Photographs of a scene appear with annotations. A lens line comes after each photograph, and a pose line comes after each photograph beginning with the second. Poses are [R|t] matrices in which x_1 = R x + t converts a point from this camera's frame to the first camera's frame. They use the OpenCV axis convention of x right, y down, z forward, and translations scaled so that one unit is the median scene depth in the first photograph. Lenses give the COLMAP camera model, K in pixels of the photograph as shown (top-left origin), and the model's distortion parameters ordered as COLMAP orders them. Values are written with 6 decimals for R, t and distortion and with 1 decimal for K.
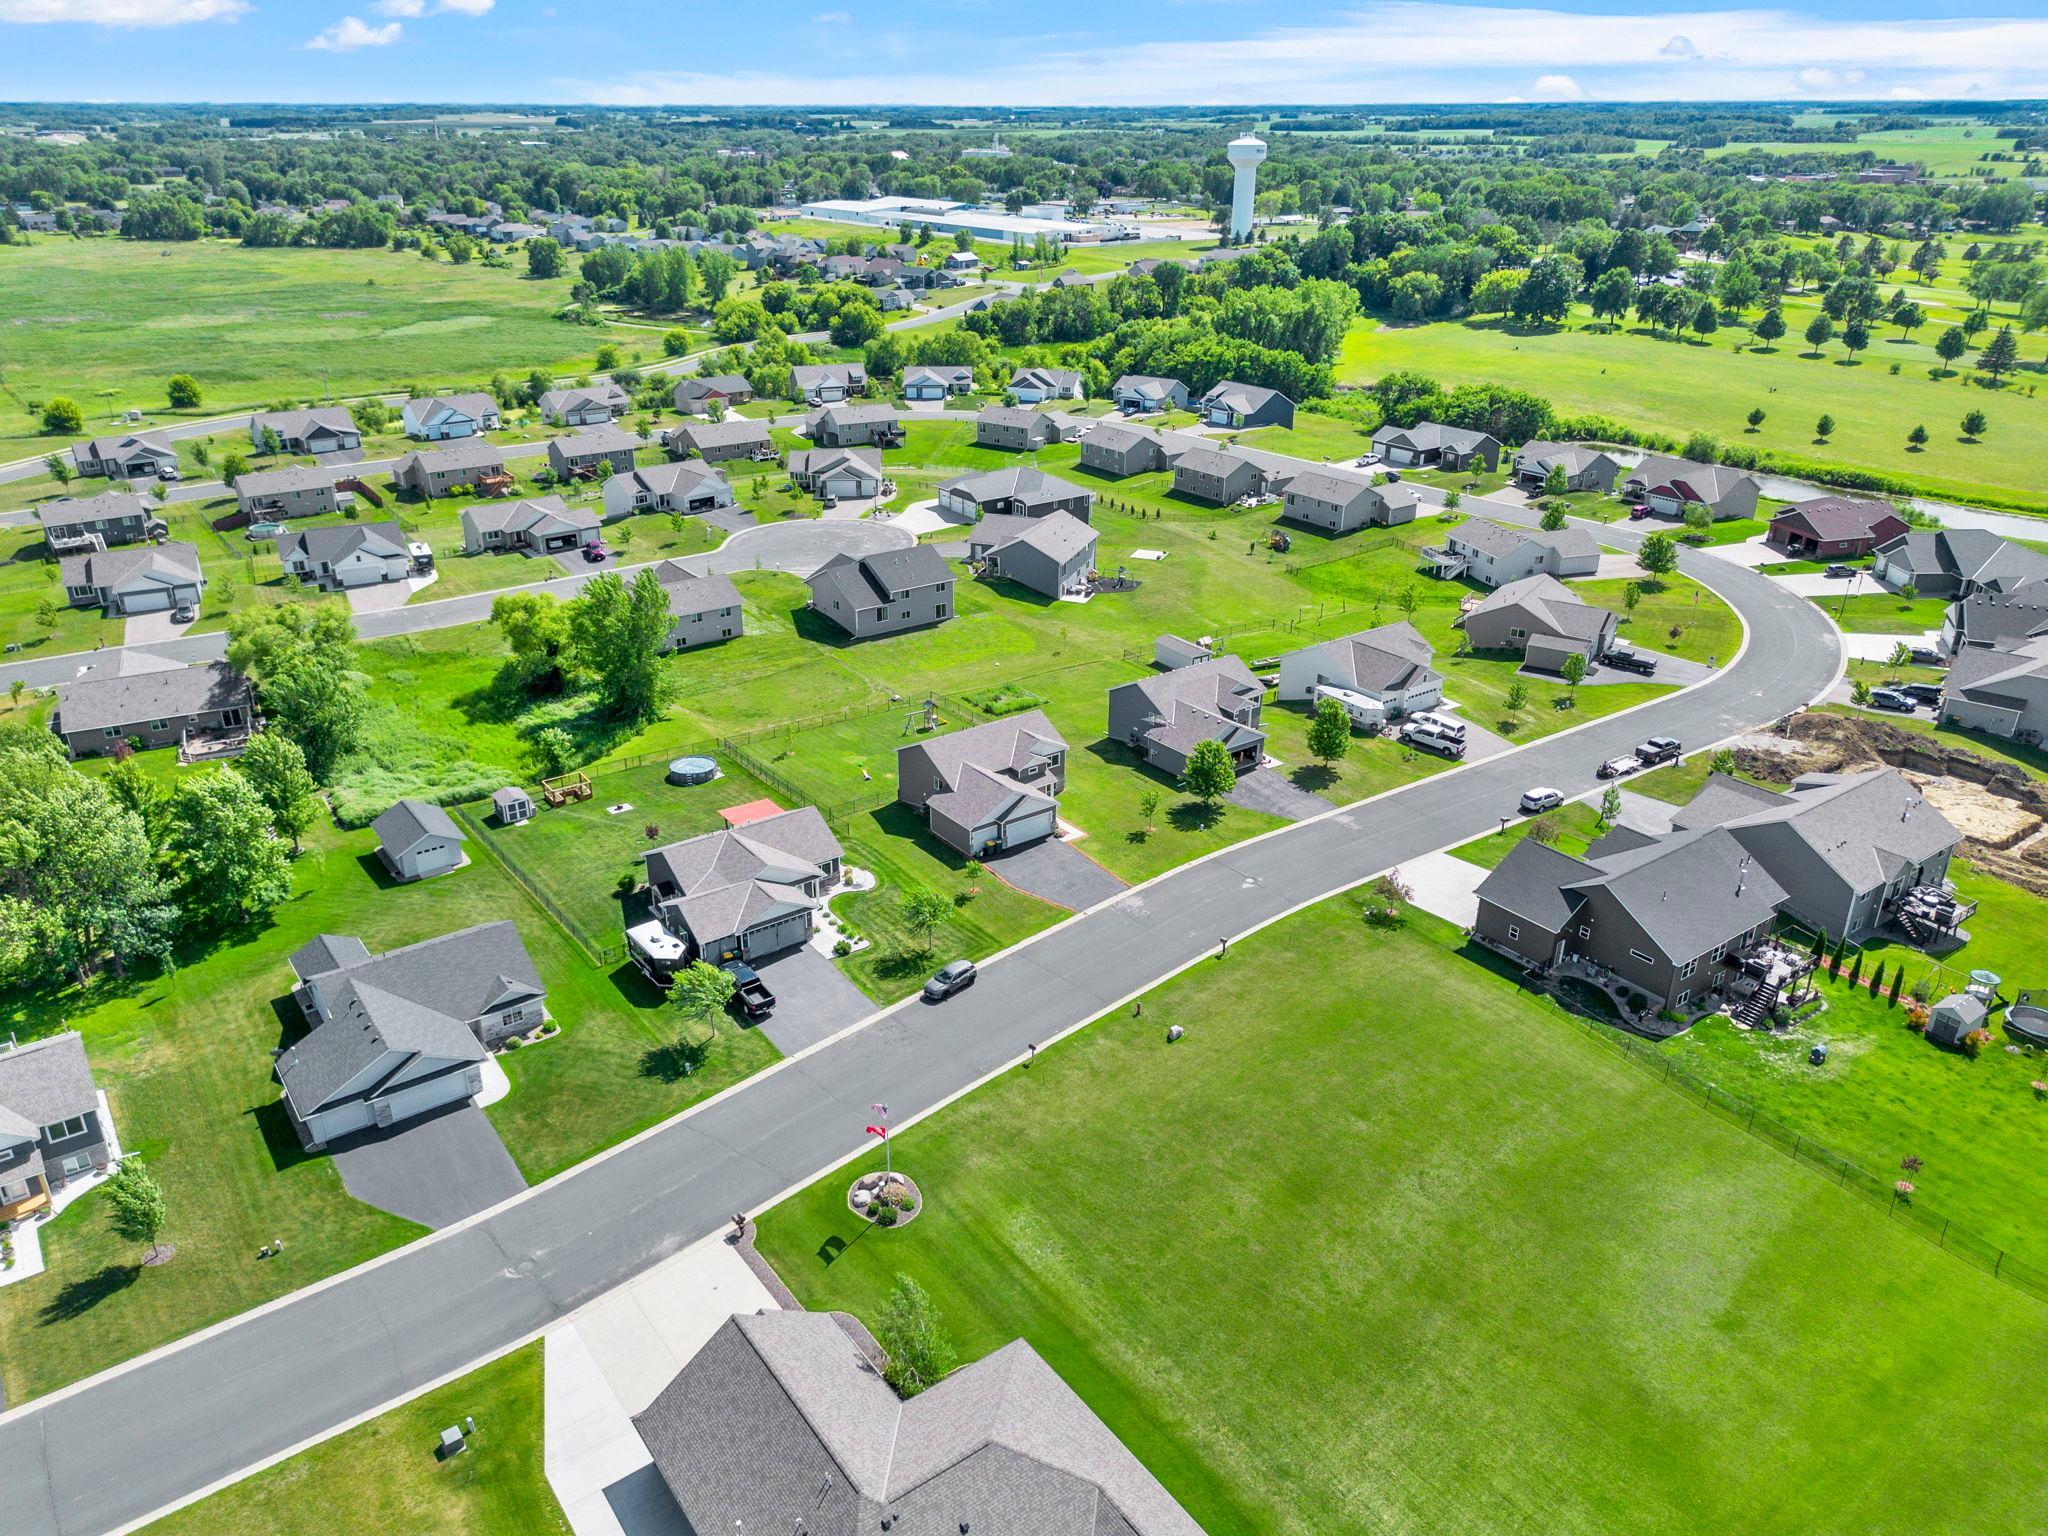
lens RADIAL K [[1470.4, 0, 1019.5], [0, 1470.4, 765.7], [0, 0, 1]] dist [0.066906, -0.066972]
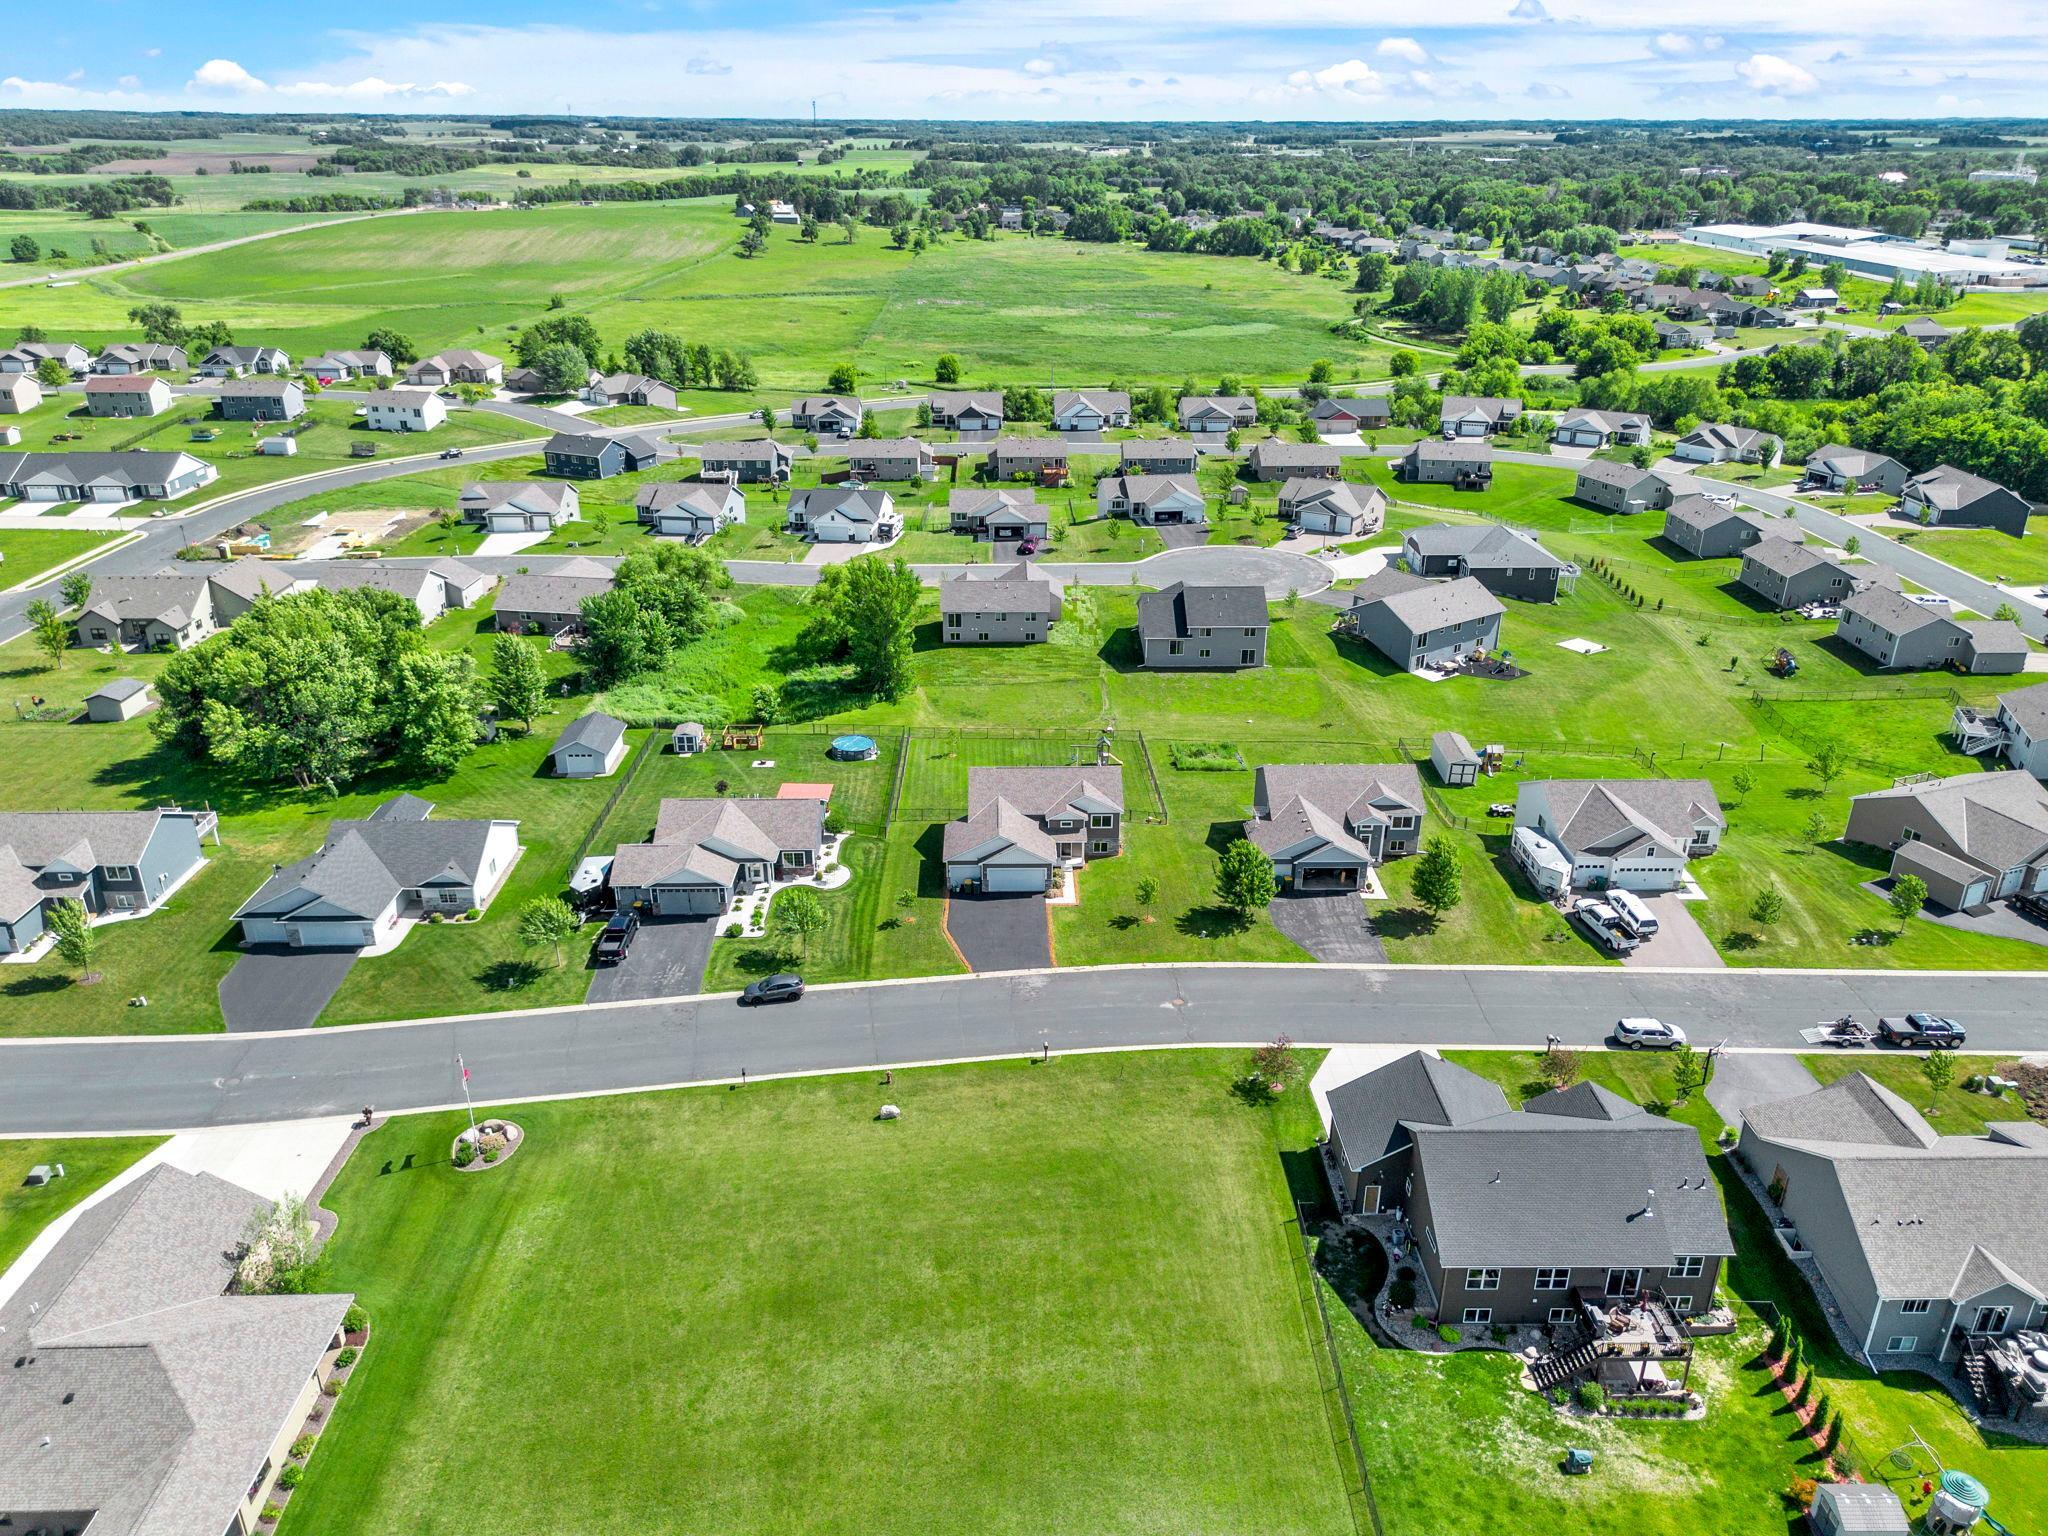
lens RADIAL K [[1473.4, 0, 1027.9], [0, 1473.4, 743.8], [0, 0, 1]] dist [0.071597, -0.071832]
pose [[0.820370, 0.225852, -0.525341, 0.320130], [-0.237725, 0.970248, 0.045893, -0.057072], [0.520076, 0.087238, 0.849653, 0.116324]]
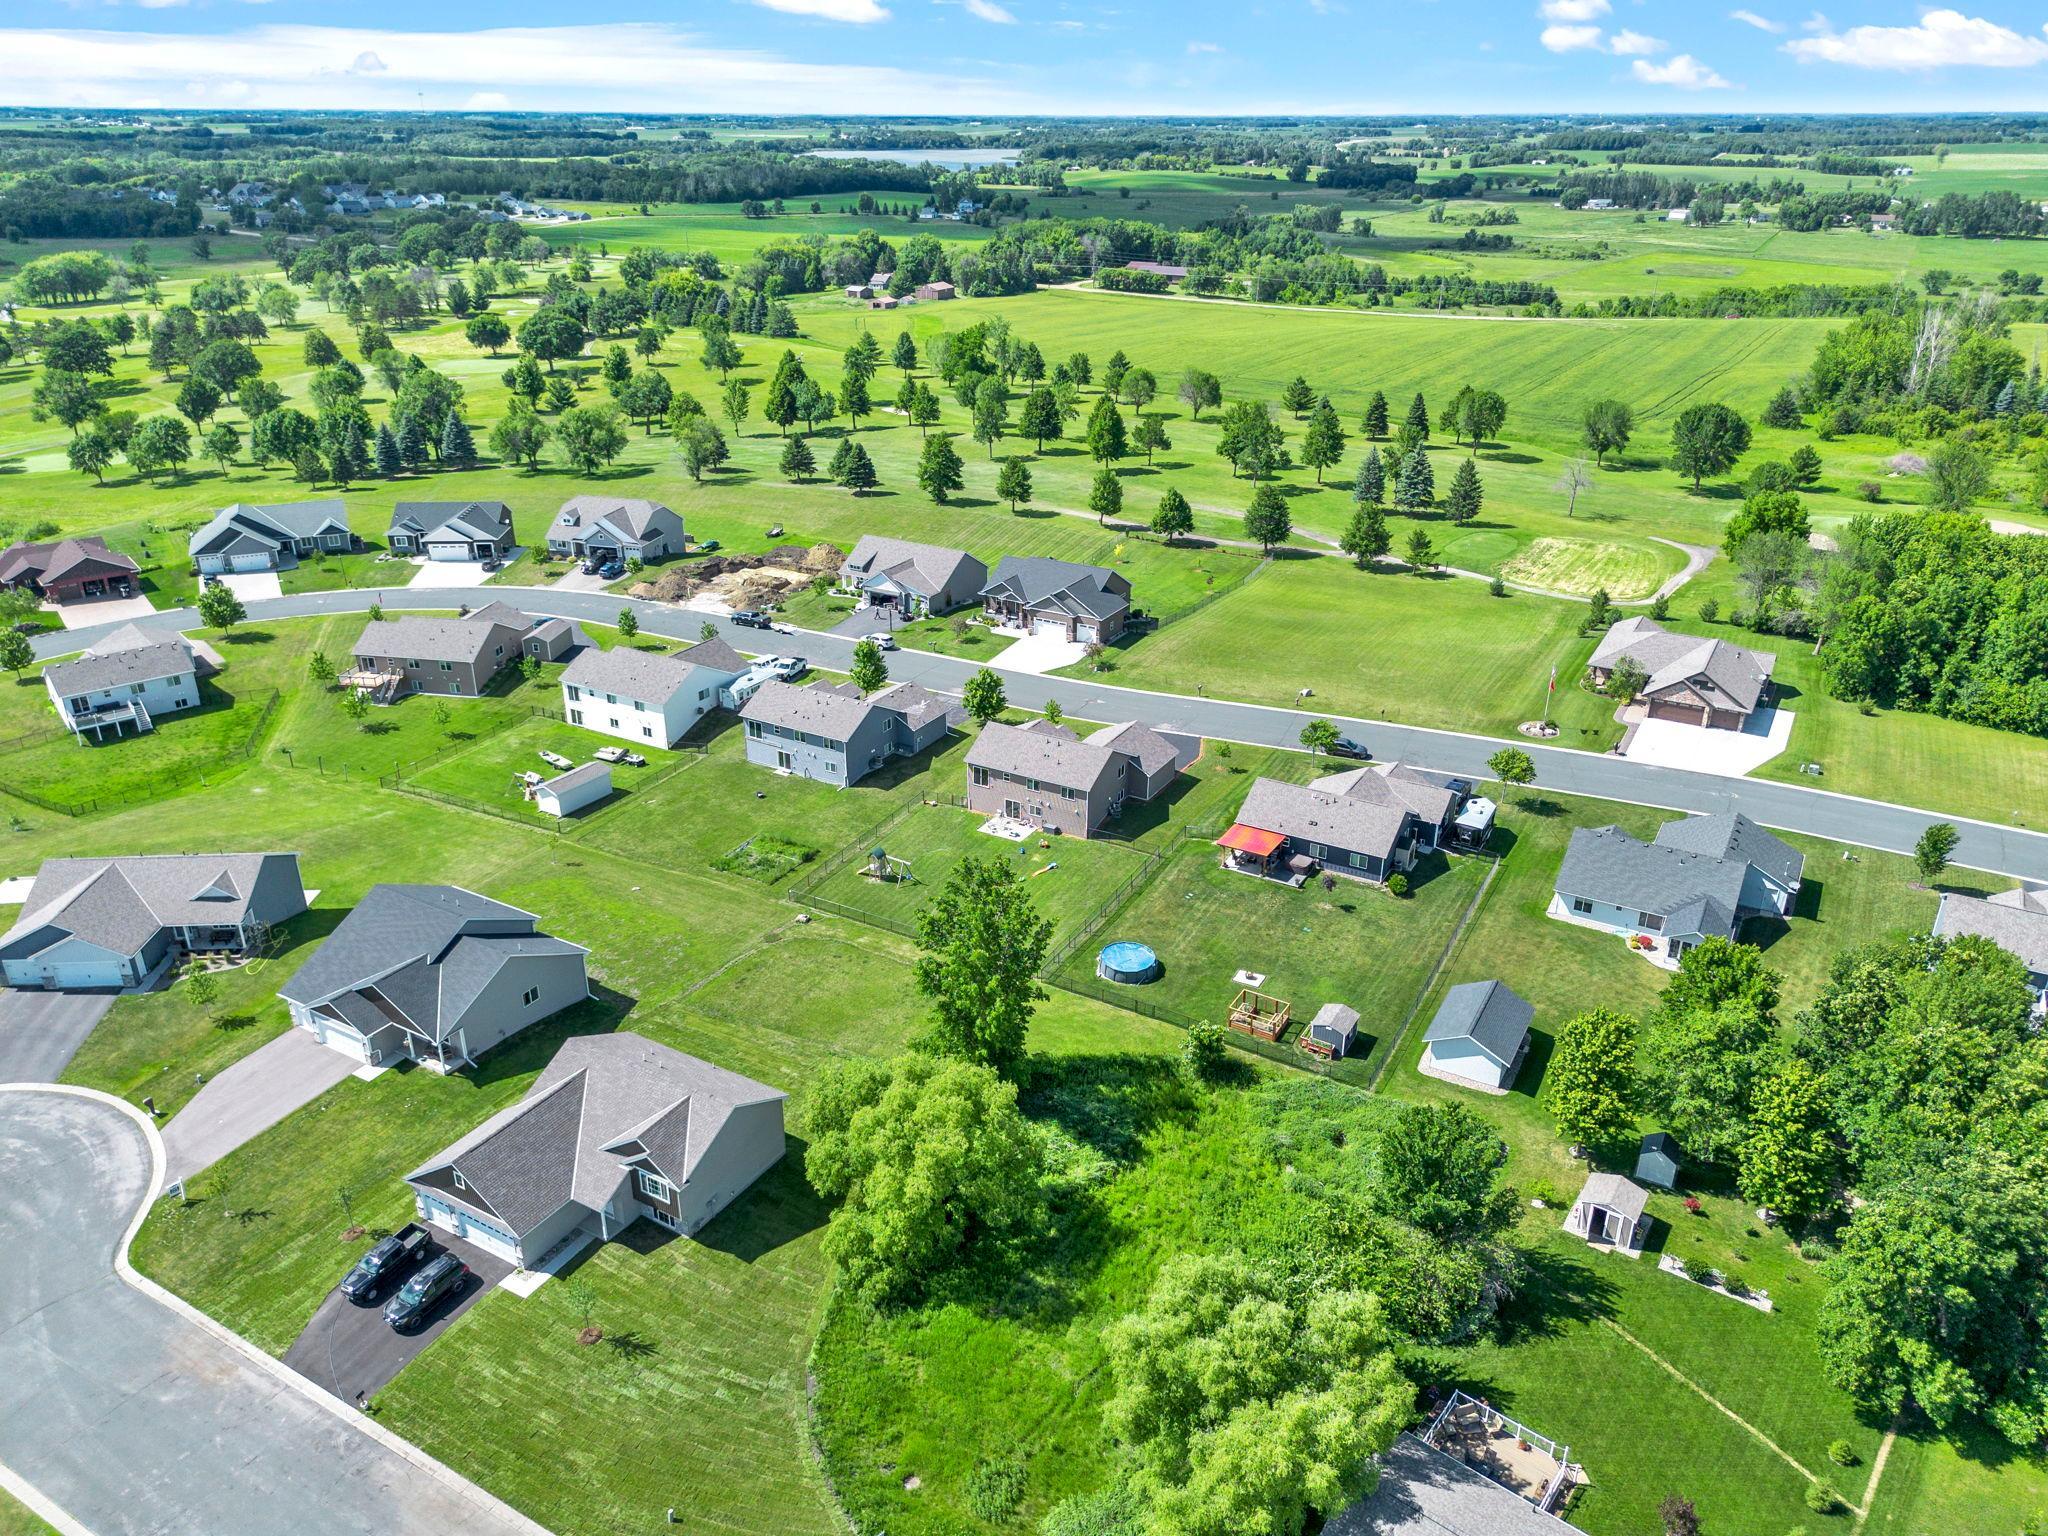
lens RADIAL K [[1444.3, 0, 1028.2], [0, 1444.3, 766.8], [0, 0, 1]] dist [0.066465, -0.062994]
pose [[-0.402336, -0.375744, 0.834831, -0.595934], [0.371586, 0.766376, 0.524015, -0.371824], [-0.836690, 0.521041, -0.168719, 0.813523]]
